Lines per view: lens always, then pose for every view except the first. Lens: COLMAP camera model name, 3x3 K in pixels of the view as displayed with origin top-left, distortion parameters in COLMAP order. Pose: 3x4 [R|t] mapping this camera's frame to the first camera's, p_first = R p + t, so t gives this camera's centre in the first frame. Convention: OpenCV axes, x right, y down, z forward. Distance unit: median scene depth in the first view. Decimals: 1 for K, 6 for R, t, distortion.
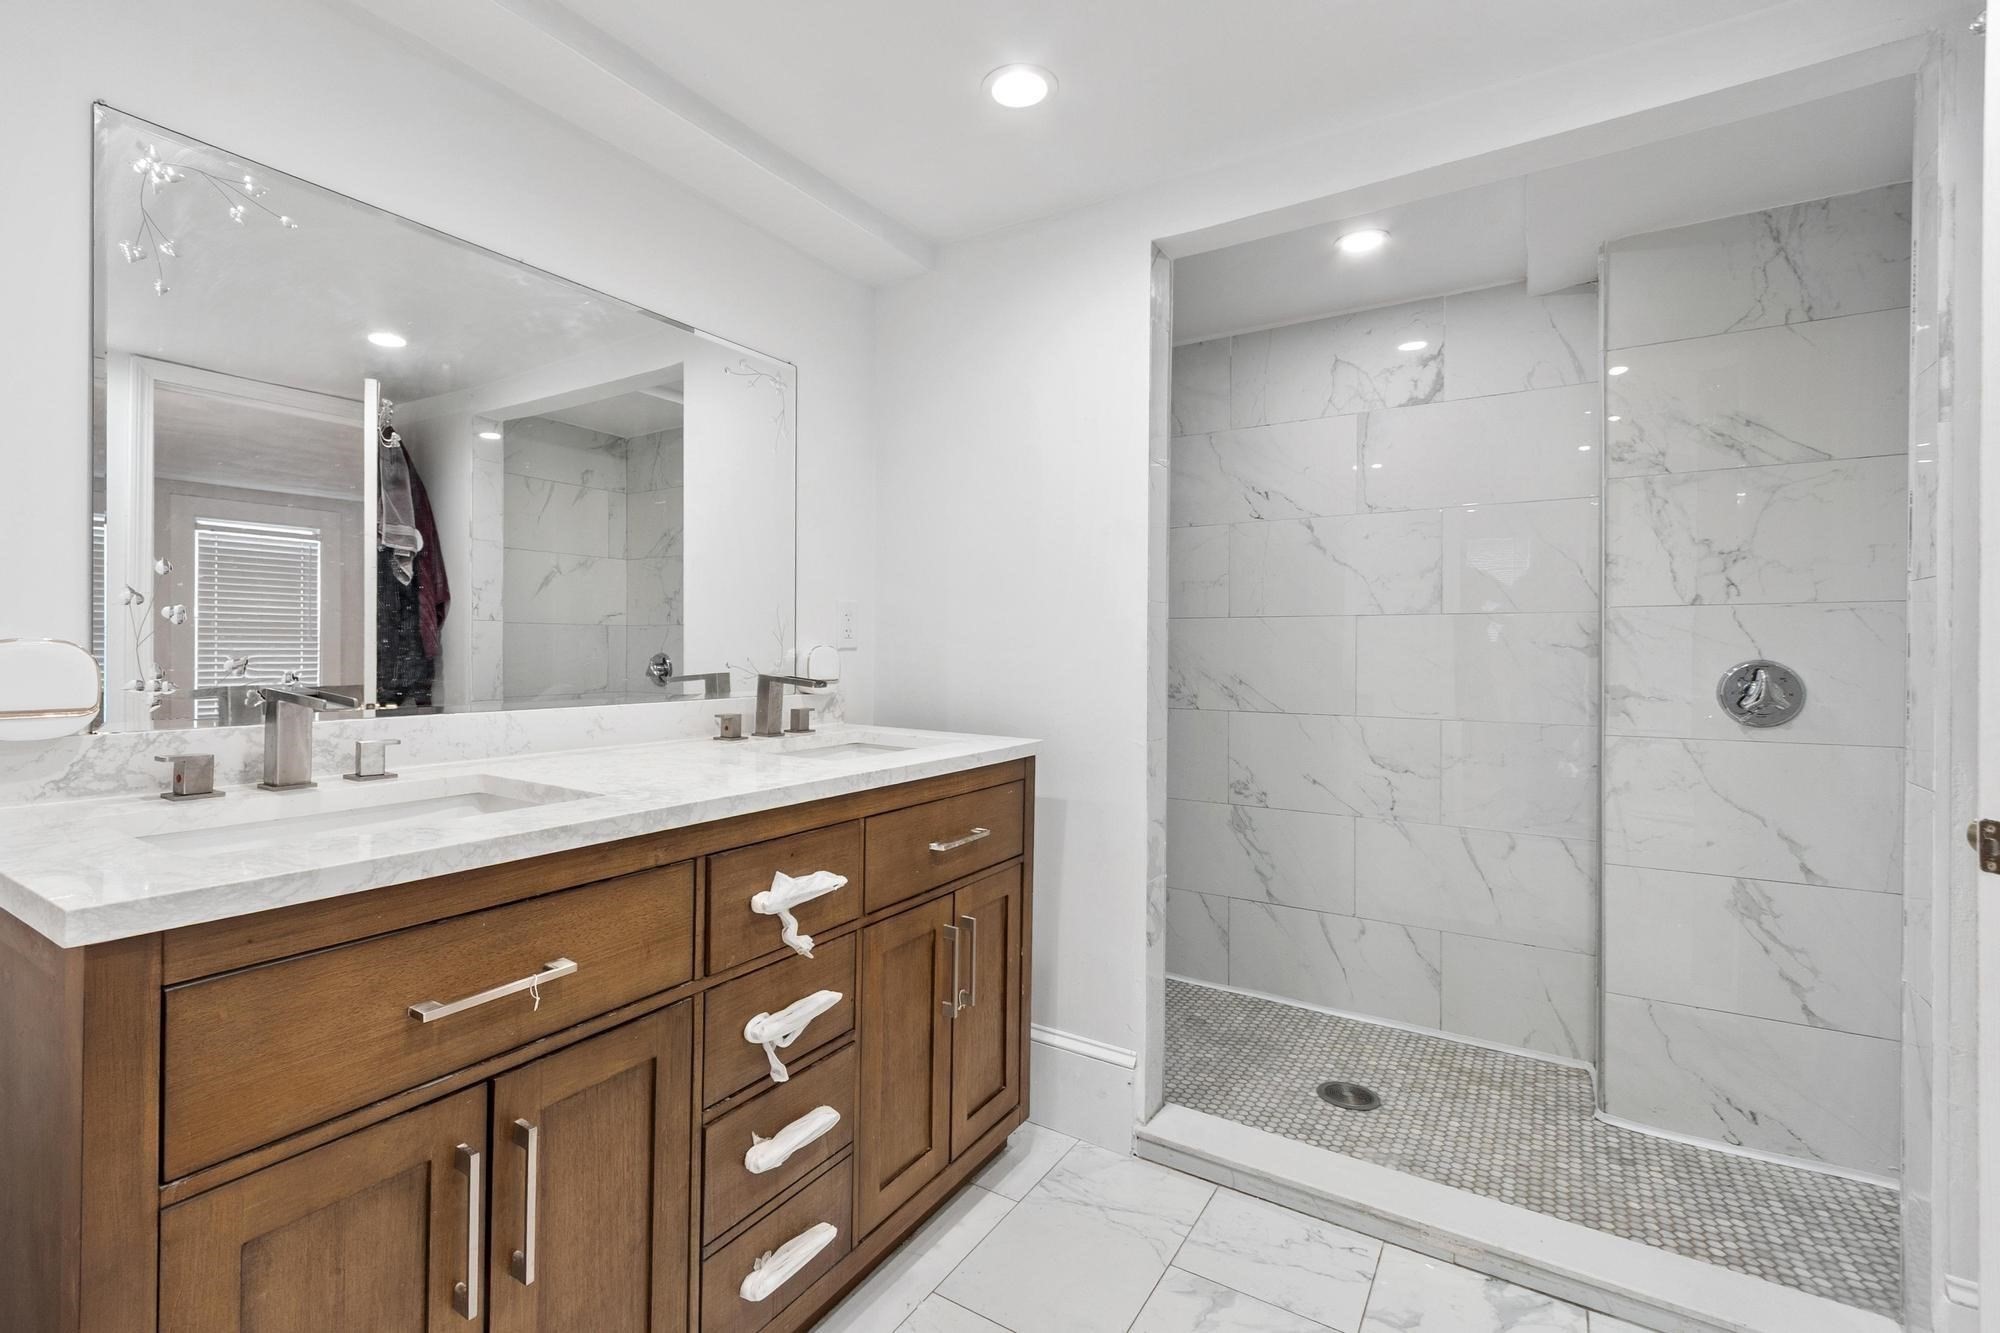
lens RADIAL K [[907.4, 0, 1000.0], [0, 907.4, 666.5], [0, 0, 1]] dist [0.001480, -0.000013]
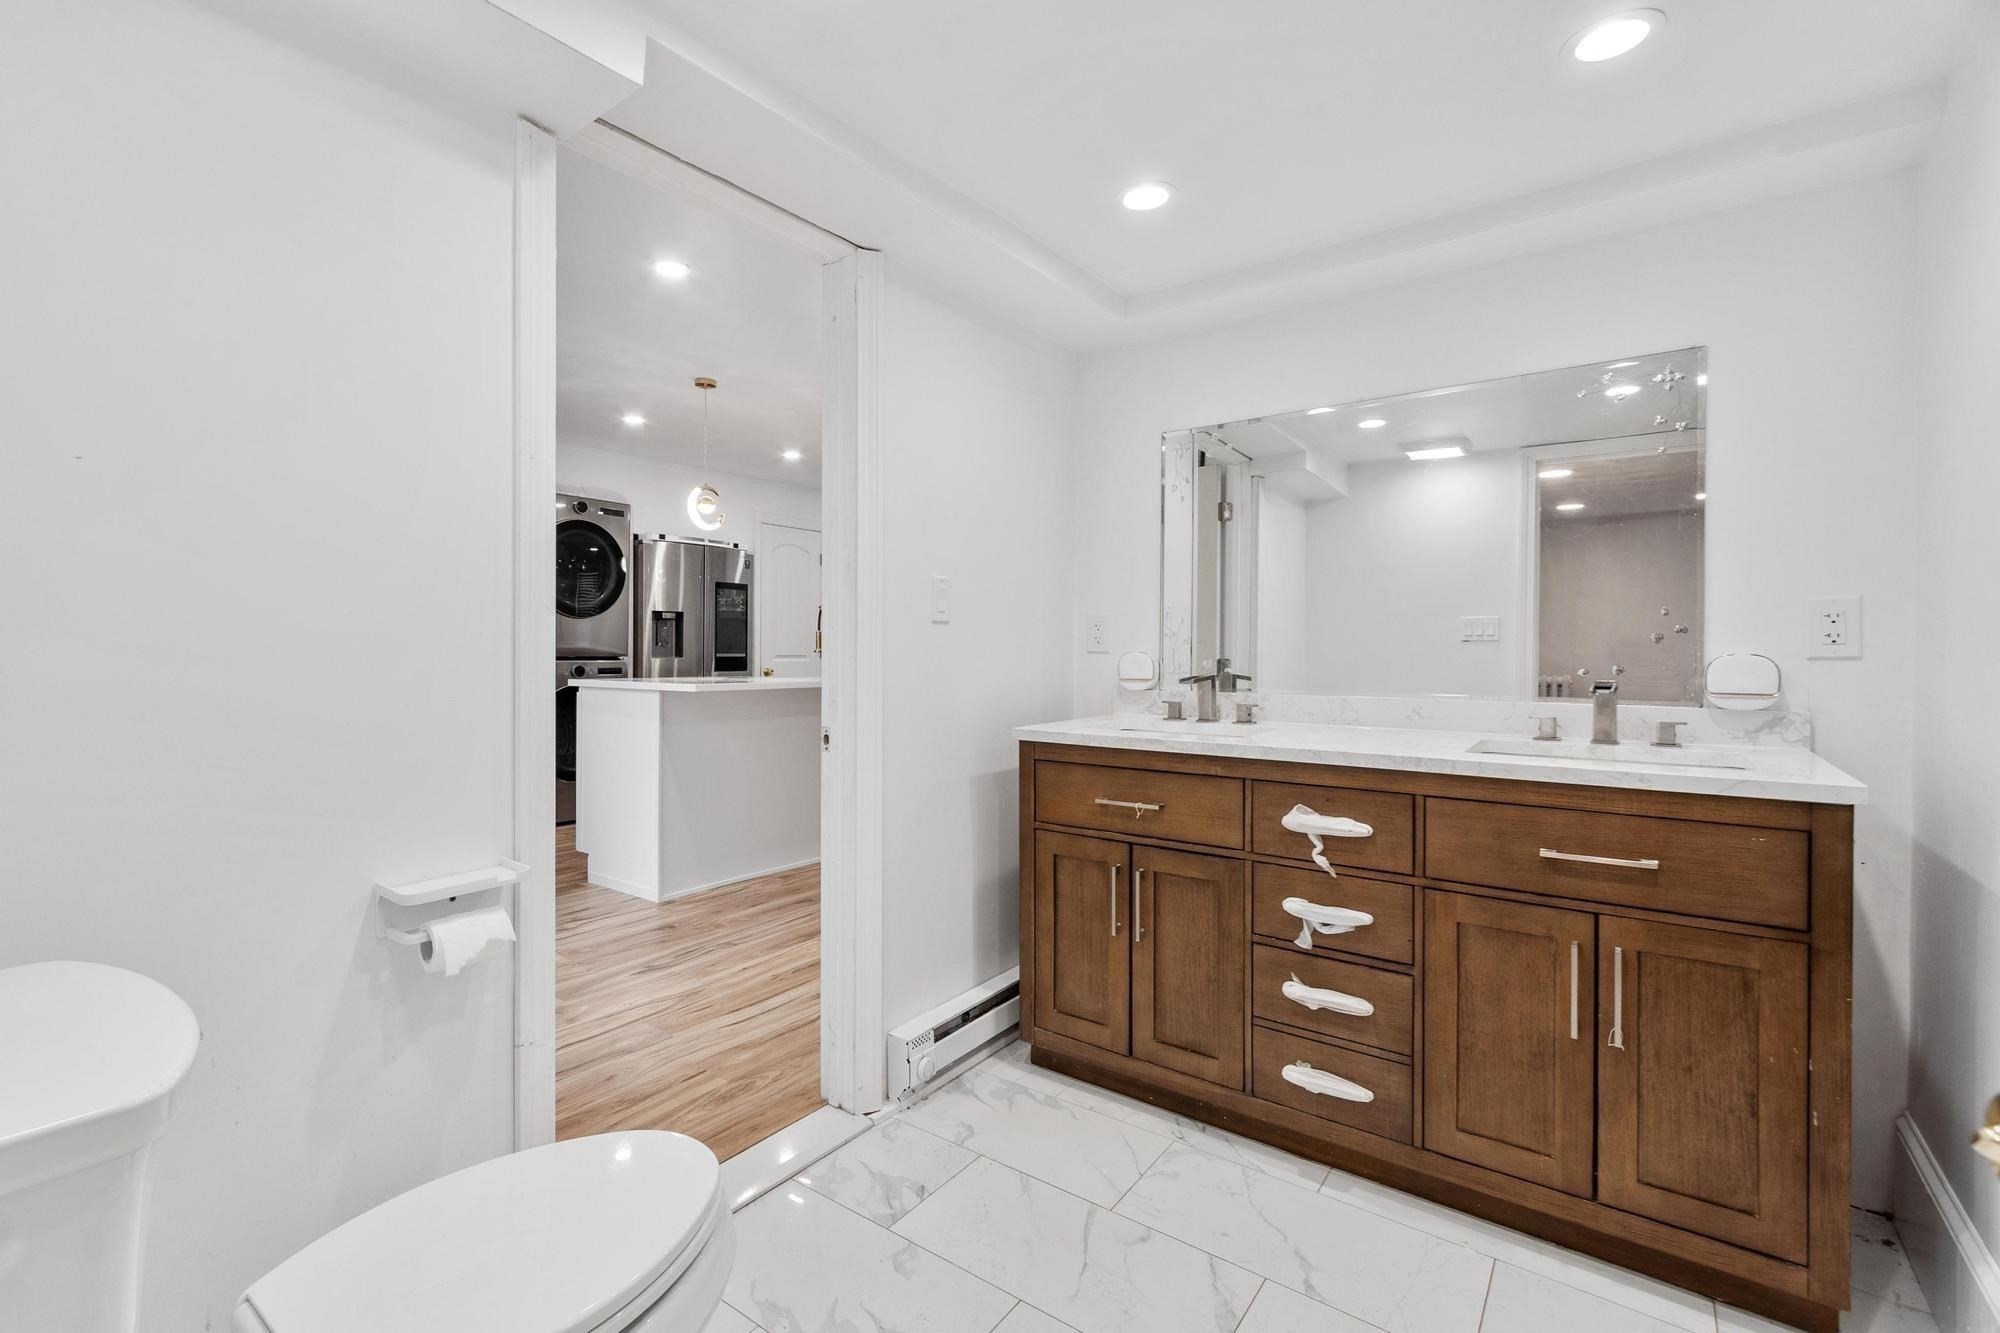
lens RADIAL K [[863.7, 0, 1000.0], [0, 863.7, 666.5], [0, 0, 1]] dist [-0.001103, -0.000187]
pose [[-0.056367, 0.009513, -0.998365, 1.171614], [-0.025545, 0.999614, 0.010967, -0.005512], [0.998083, 0.026121, -0.056102, 0.560233]]
